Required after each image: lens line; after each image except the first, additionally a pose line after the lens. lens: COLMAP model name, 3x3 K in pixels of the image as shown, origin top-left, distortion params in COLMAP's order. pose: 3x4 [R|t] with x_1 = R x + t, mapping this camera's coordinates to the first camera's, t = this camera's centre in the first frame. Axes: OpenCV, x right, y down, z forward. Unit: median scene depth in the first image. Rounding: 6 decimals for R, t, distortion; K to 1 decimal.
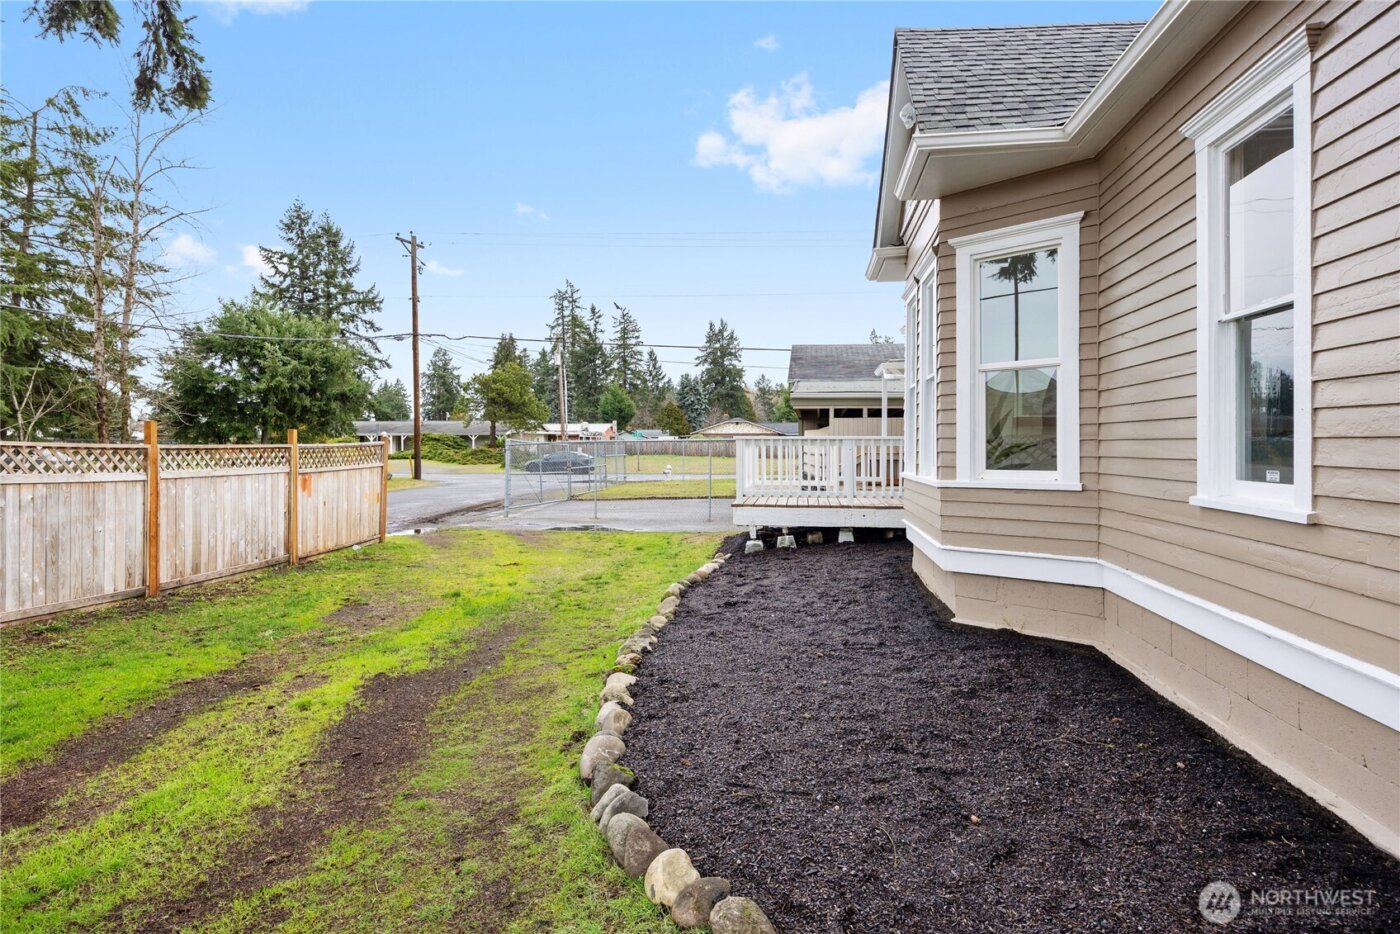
lens RADIAL K [[816.3, 0, 692.6], [0, 816.3, 429.5], [0, 0, 1]] dist [0.006182, 0.002162]
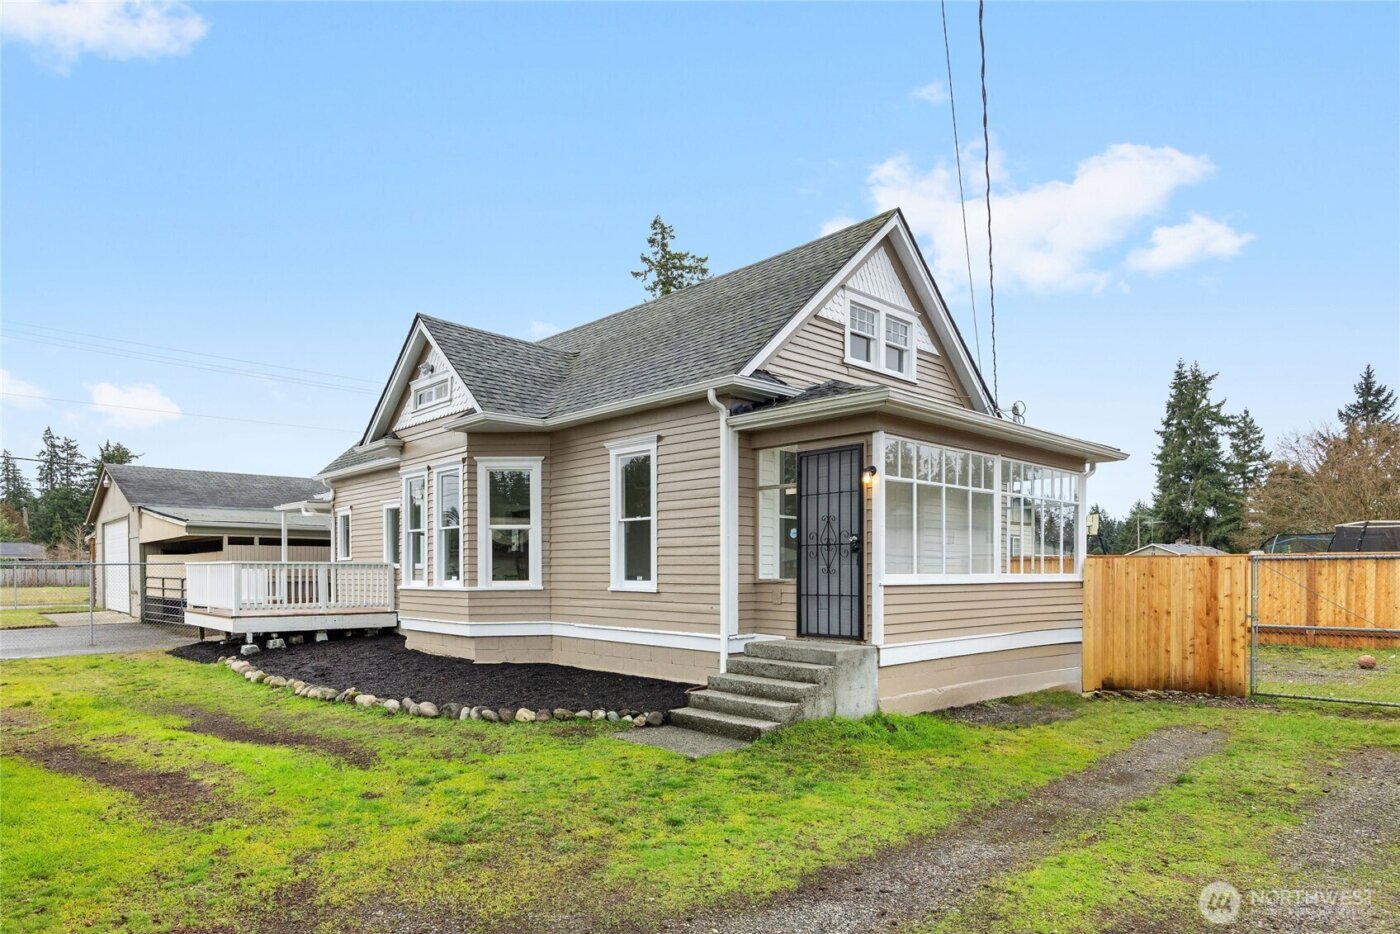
lens RADIAL K [[845.3, 0, 702.4], [0, 845.3, 465.9], [0, 0, 1]] dist [0.028270, 0.000212]
pose [[0.610430, 0.097357, 0.786064, -0.927135], [-0.016138, 0.993740, -0.110546, -0.007227], [-0.791906, 0.054795, 0.608180, -0.614963]]
